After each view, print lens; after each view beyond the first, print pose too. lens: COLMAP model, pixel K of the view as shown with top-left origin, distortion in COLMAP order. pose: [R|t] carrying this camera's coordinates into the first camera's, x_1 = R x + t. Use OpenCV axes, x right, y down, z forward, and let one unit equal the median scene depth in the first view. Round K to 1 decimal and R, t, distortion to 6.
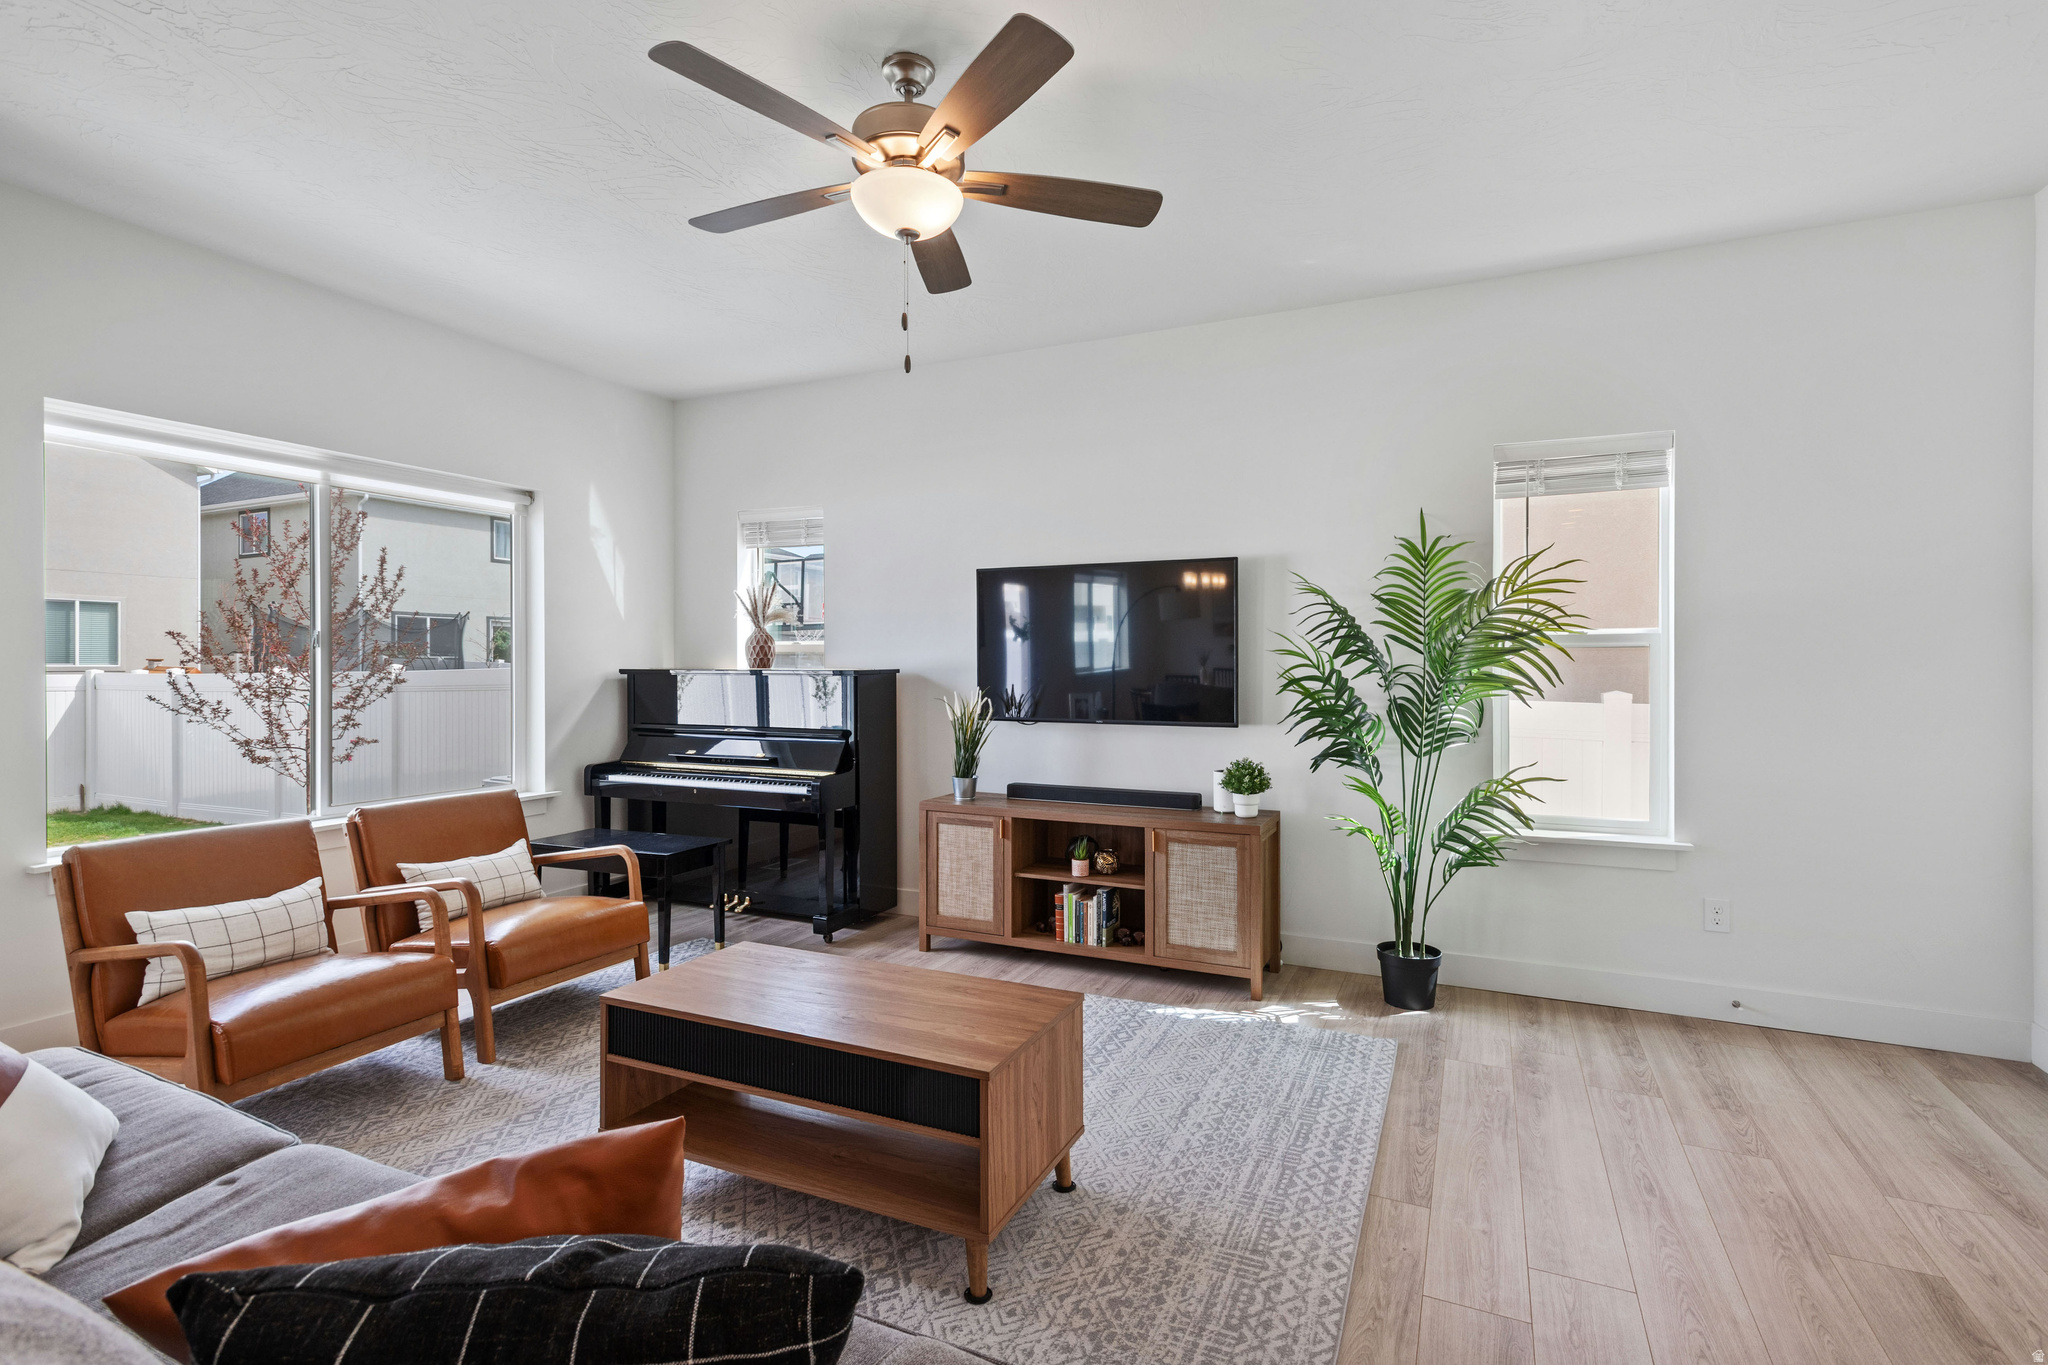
lens RADIAL K [[966.8, 0, 1034.0], [0, 966.8, 668.9], [0, 0, 1]] dist [0.013092, -0.003655]
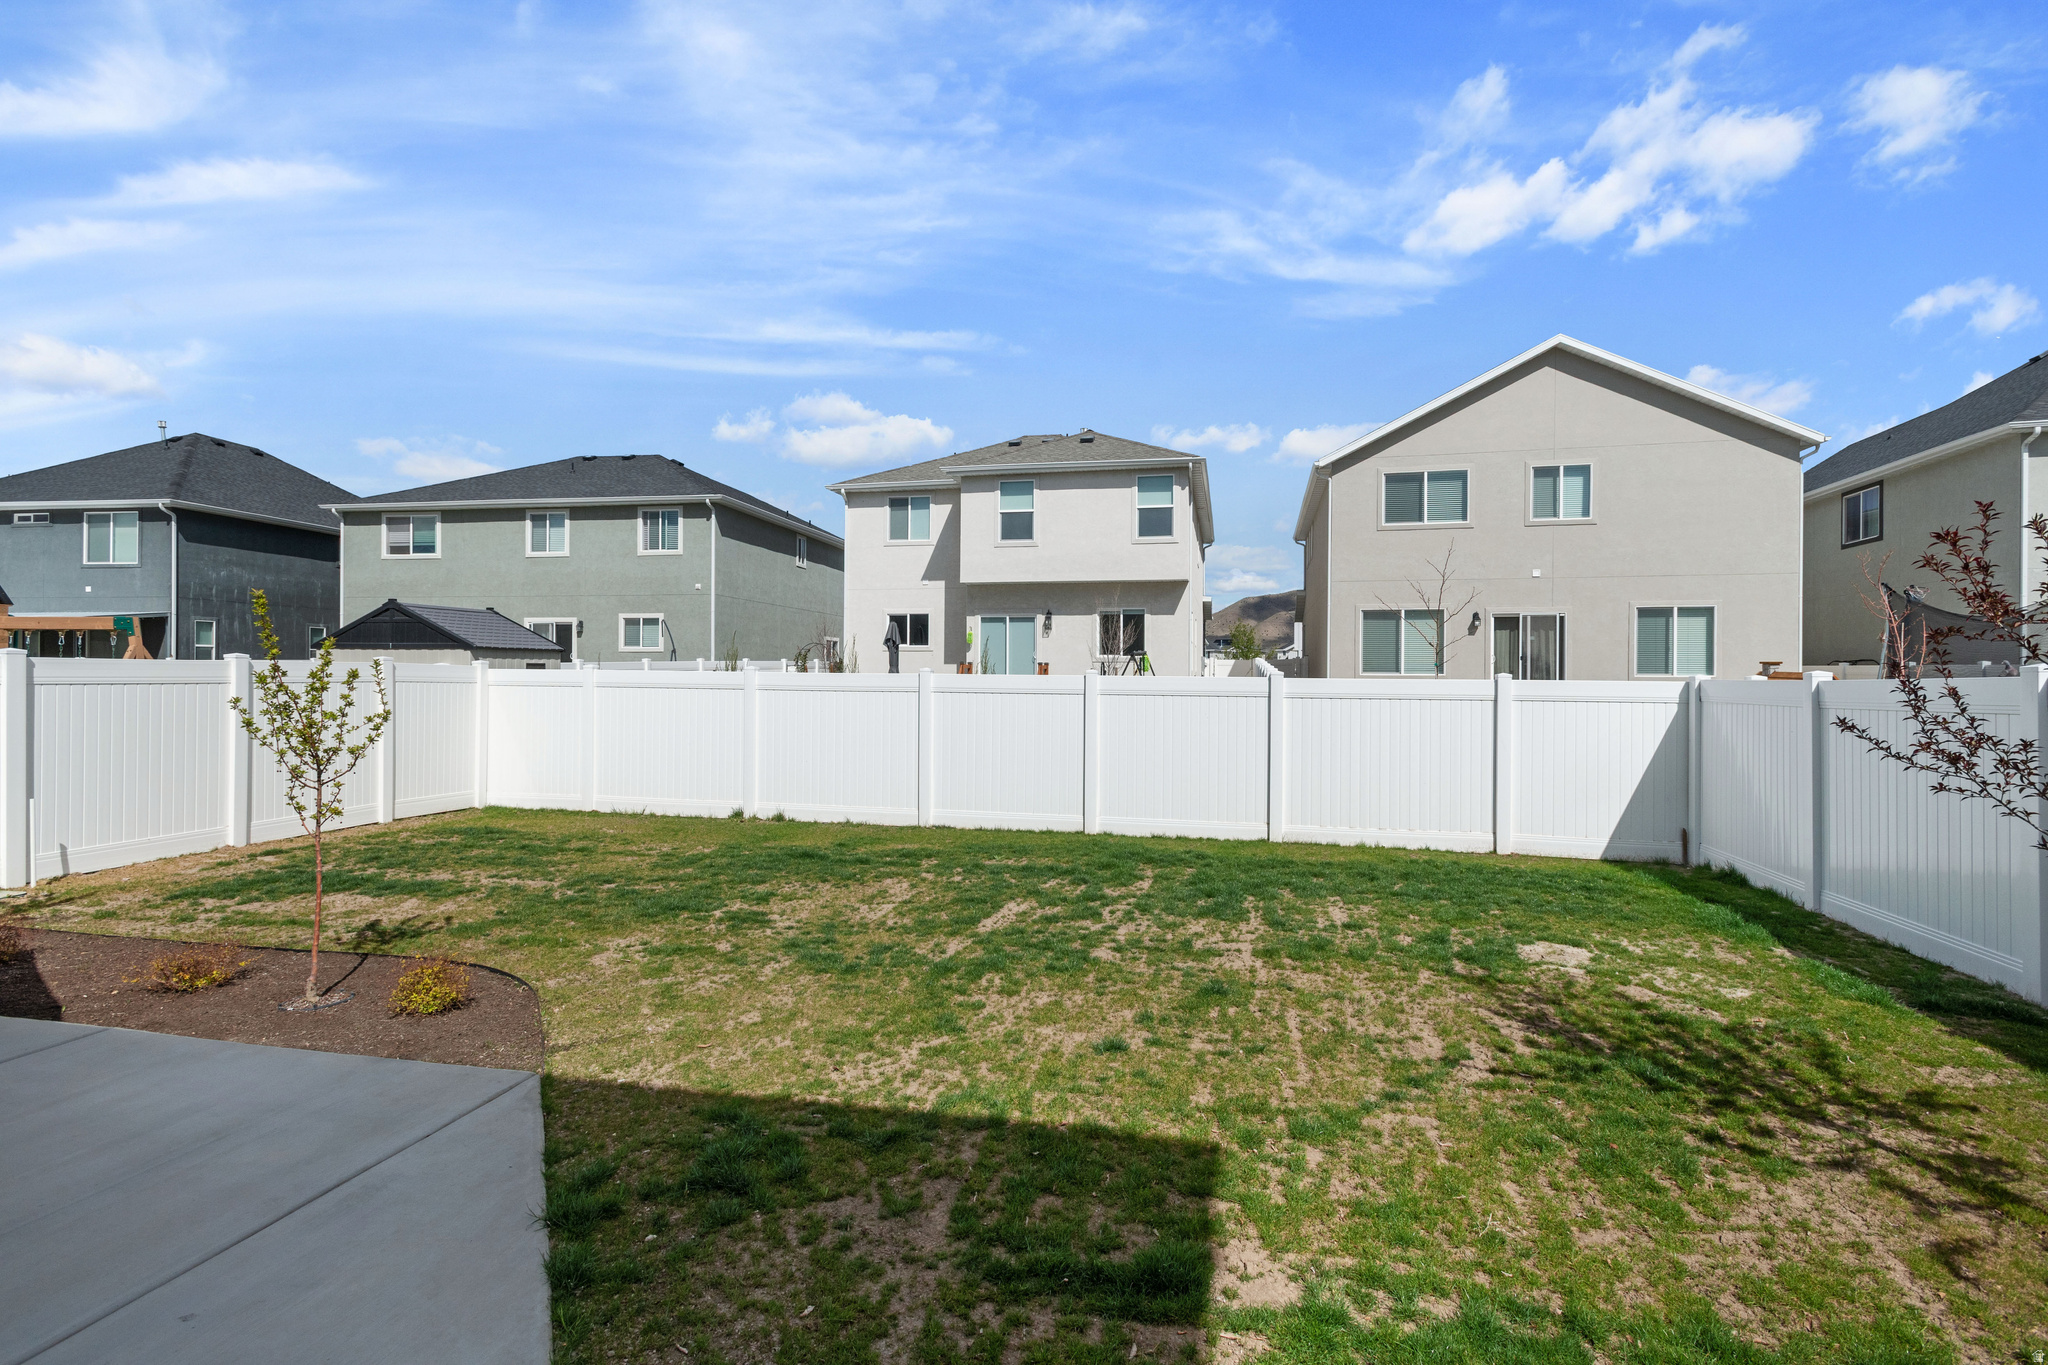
lens RADIAL K [[966.8, 0, 1036.8], [0, 966.8, 674.0], [0, 0, 1]] dist [0.013092, -0.003655]
pose [[0.207036, -0.001989, -0.978331, -0.359909], [-0.011230, 0.999927, -0.004409, 0.009861], [0.978269, 0.011899, 0.206999, 0.369384]]
